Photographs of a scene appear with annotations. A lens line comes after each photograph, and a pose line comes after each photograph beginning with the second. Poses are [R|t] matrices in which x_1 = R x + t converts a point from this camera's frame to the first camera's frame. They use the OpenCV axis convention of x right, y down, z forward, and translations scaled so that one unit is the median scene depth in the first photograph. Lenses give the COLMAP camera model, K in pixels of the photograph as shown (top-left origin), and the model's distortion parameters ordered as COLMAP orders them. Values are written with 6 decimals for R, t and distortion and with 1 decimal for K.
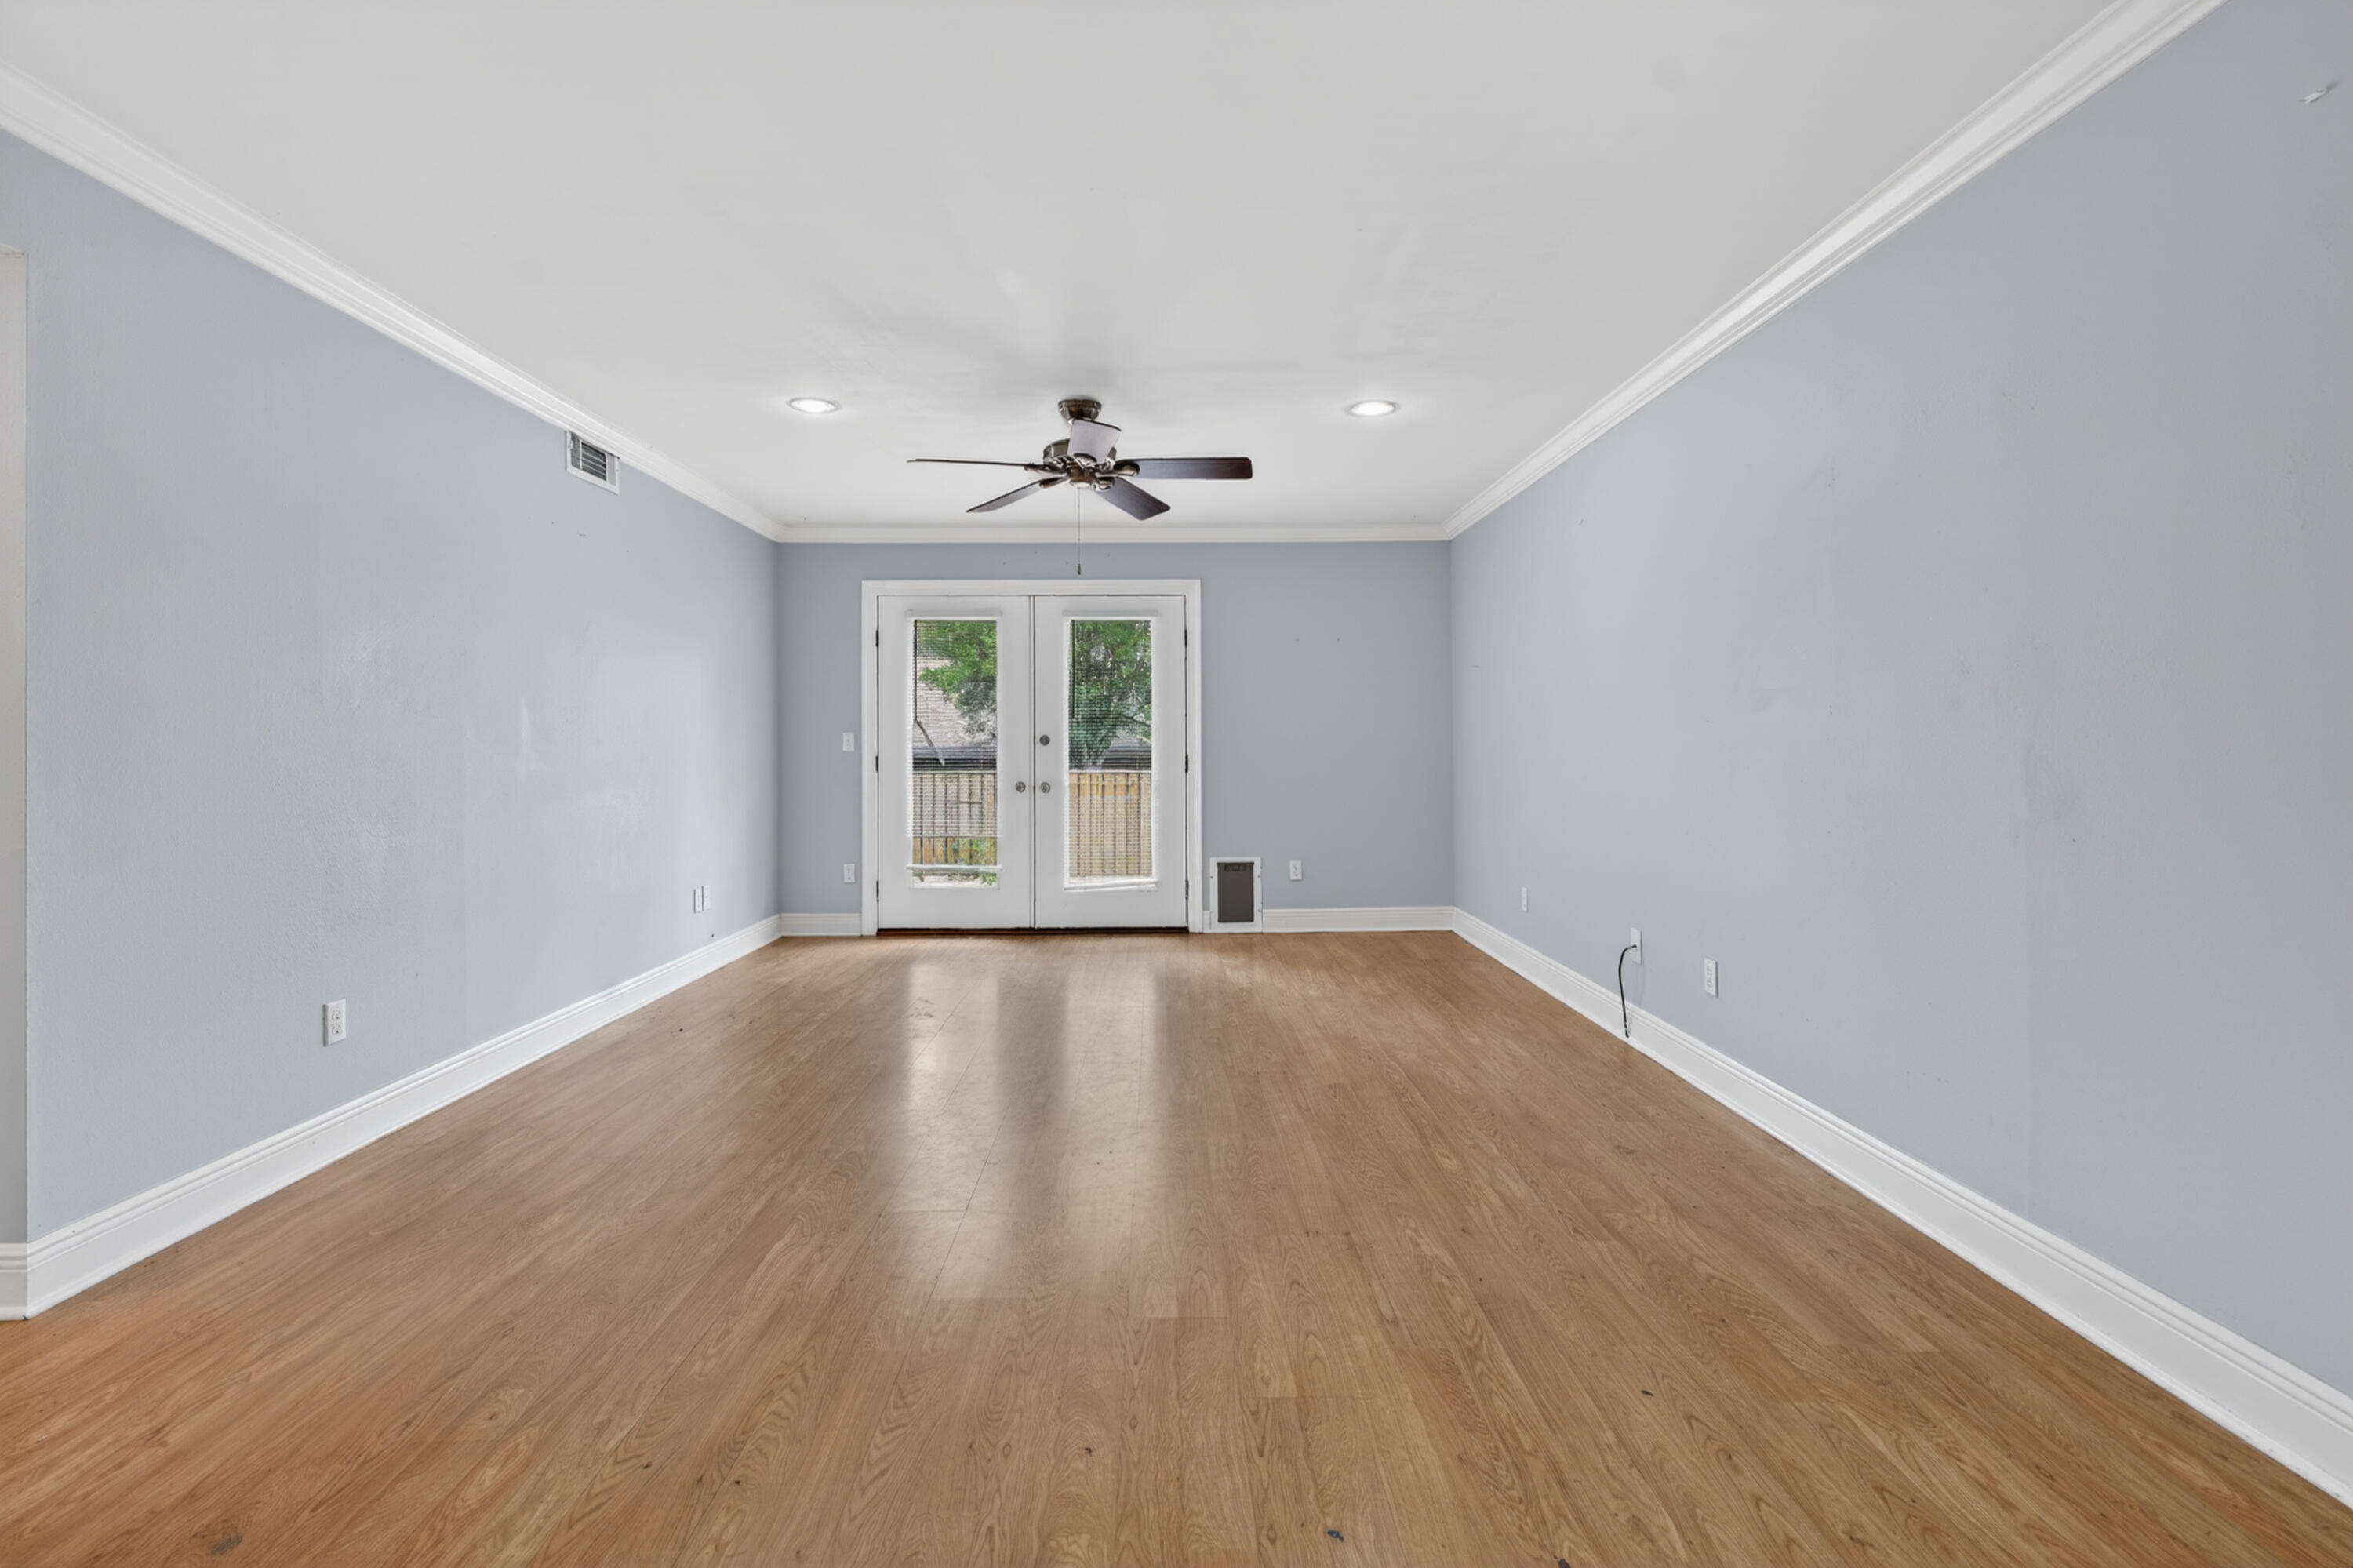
lens RADIAL K [[1071.8, 0, 1163.8], [0, 1071.8, 745.4], [0, 0, 1]] dist [-0.002311, -0.000033]
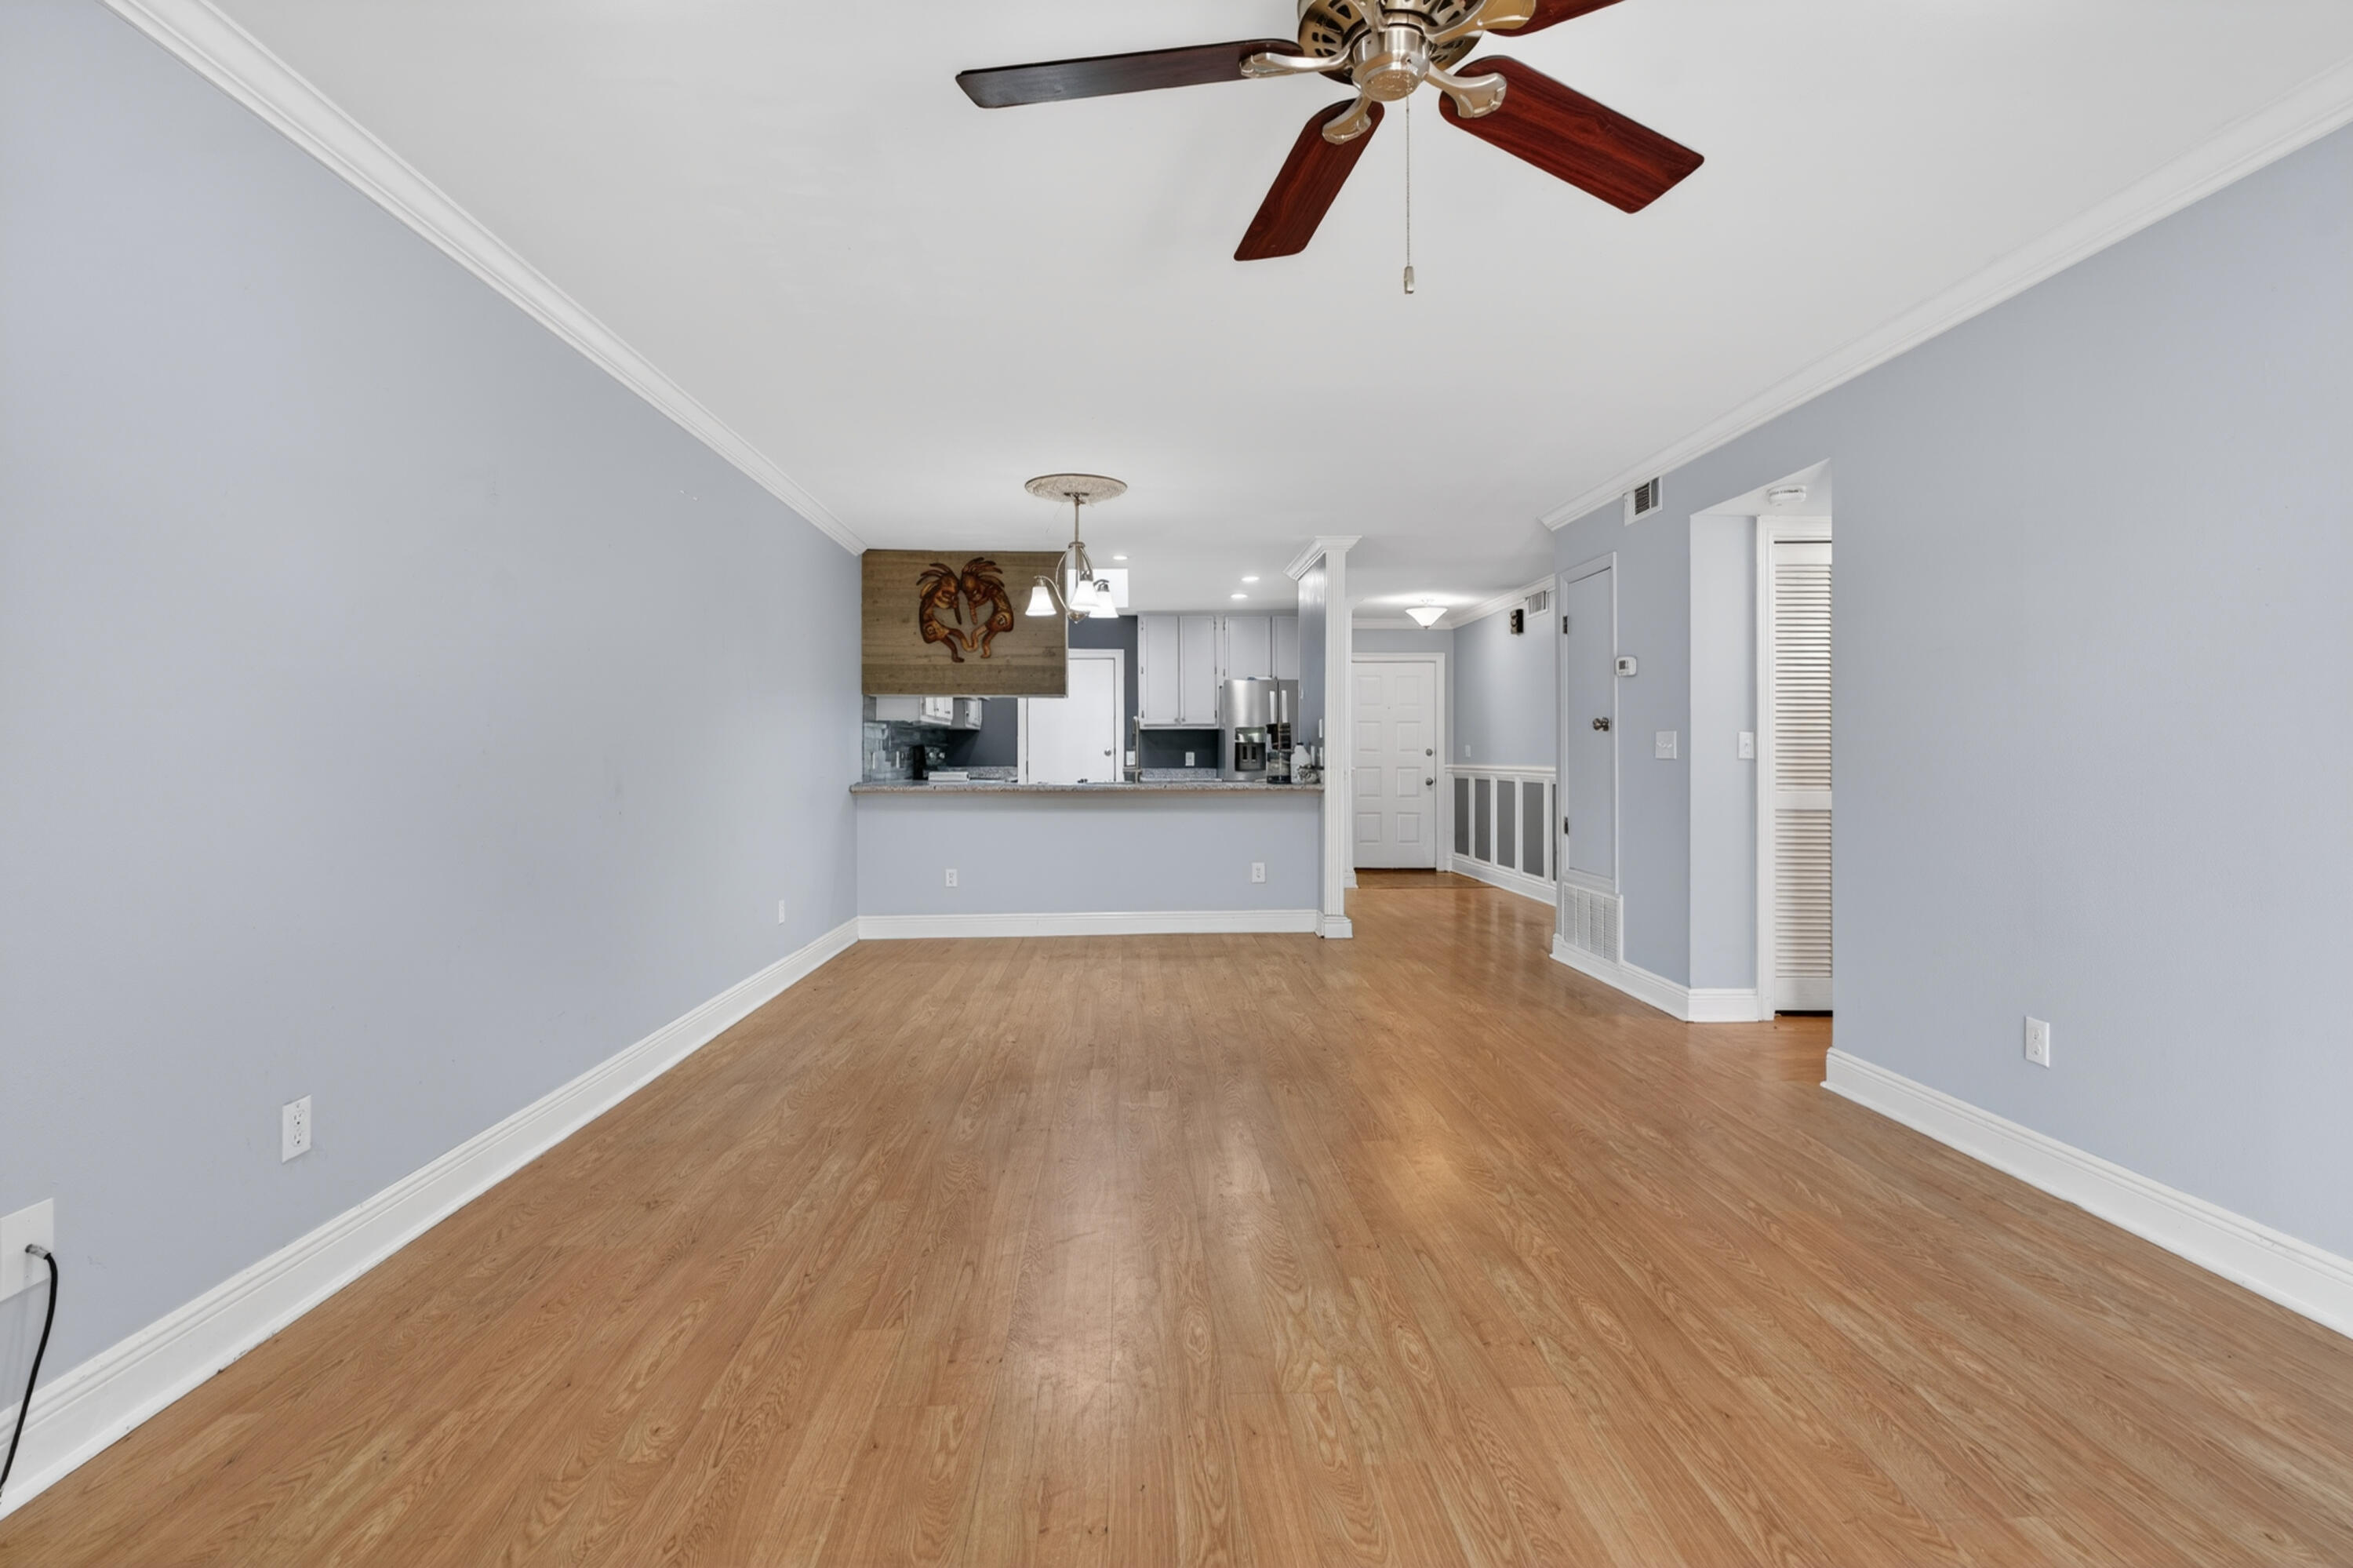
lens RADIAL K [[1071.8, 0, 1163.8], [0, 1071.8, 745.4], [0, 0, 1]] dist [-0.002311, -0.000033]
pose [[-0.999581, 0.004112, -0.028656, 0.011604], [0.004448, 0.999922, -0.011653, 0.001730], [0.028606, -0.011776, -0.999521, 0.884299]]
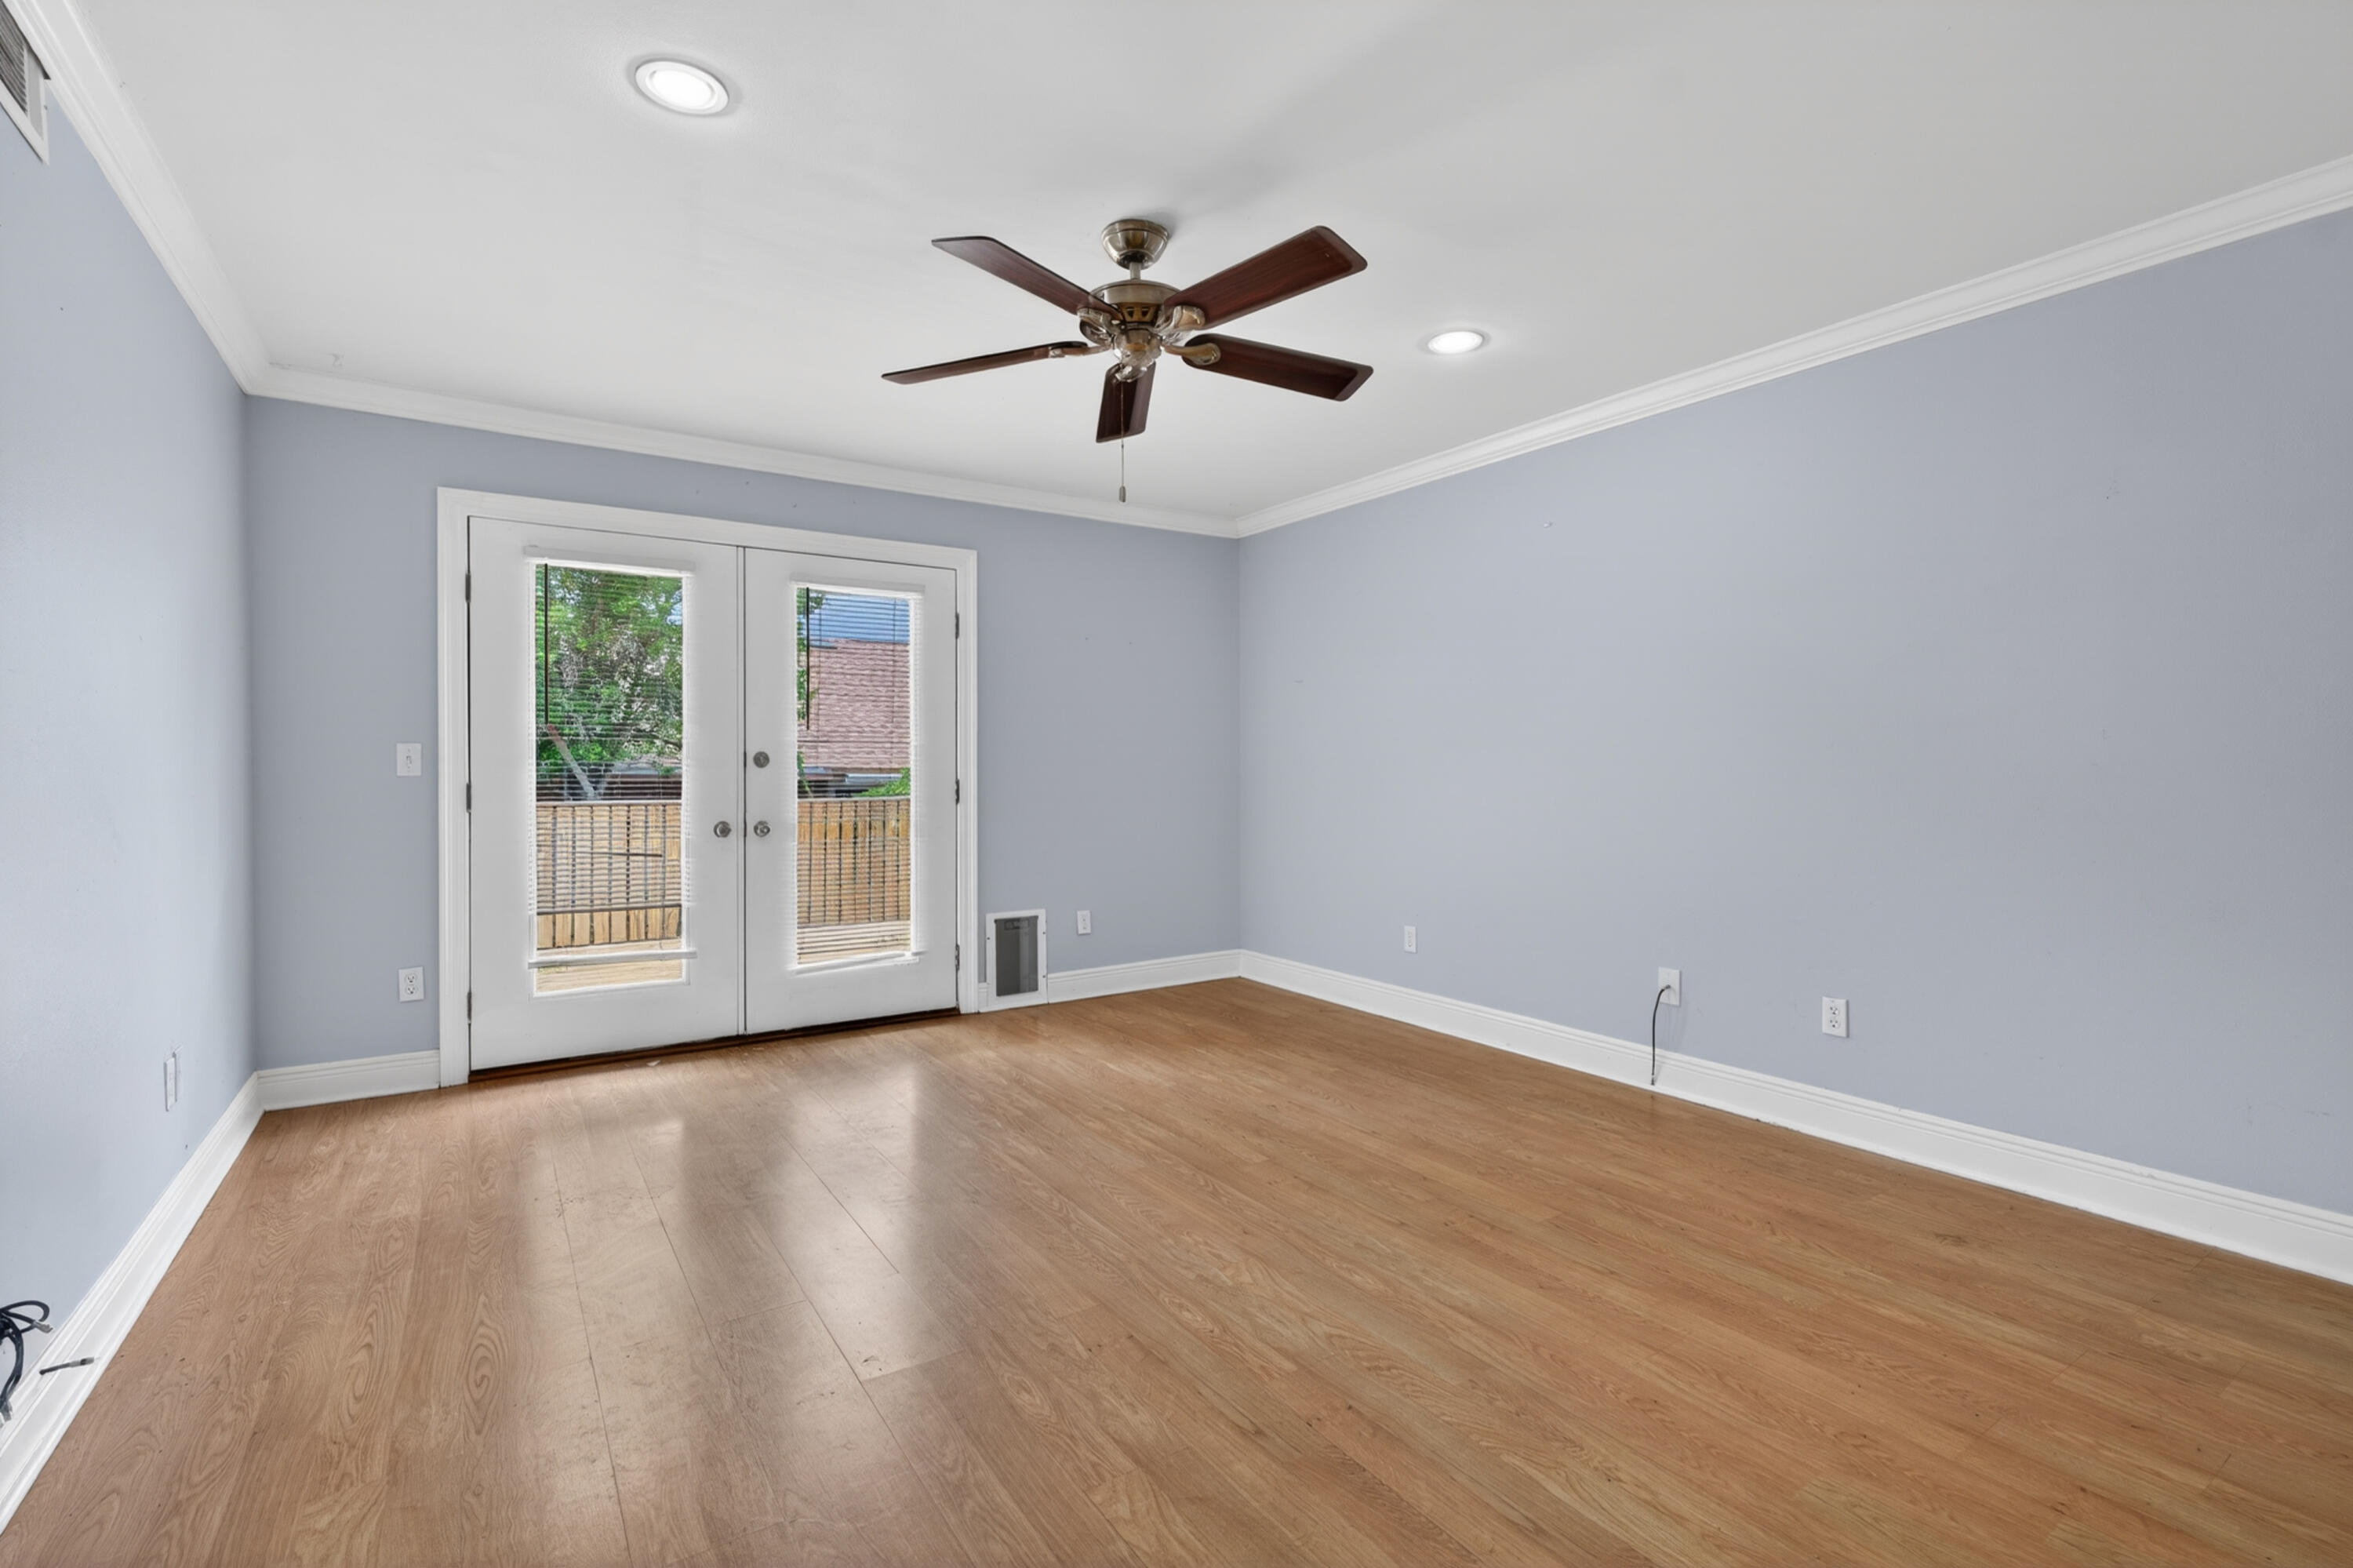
lens RADIAL K [[1056.4, 0, 1180.6], [0, 1056.4, 776.5], [0, 0, 1]] dist [-0.001225, 0.000082]
pose [[0.837826, 0.000456, 0.545936, -0.256129], [-0.003666, 0.999982, 0.004791, 0.001782], [-0.545924, -0.006015, 0.837813, 0.289742]]
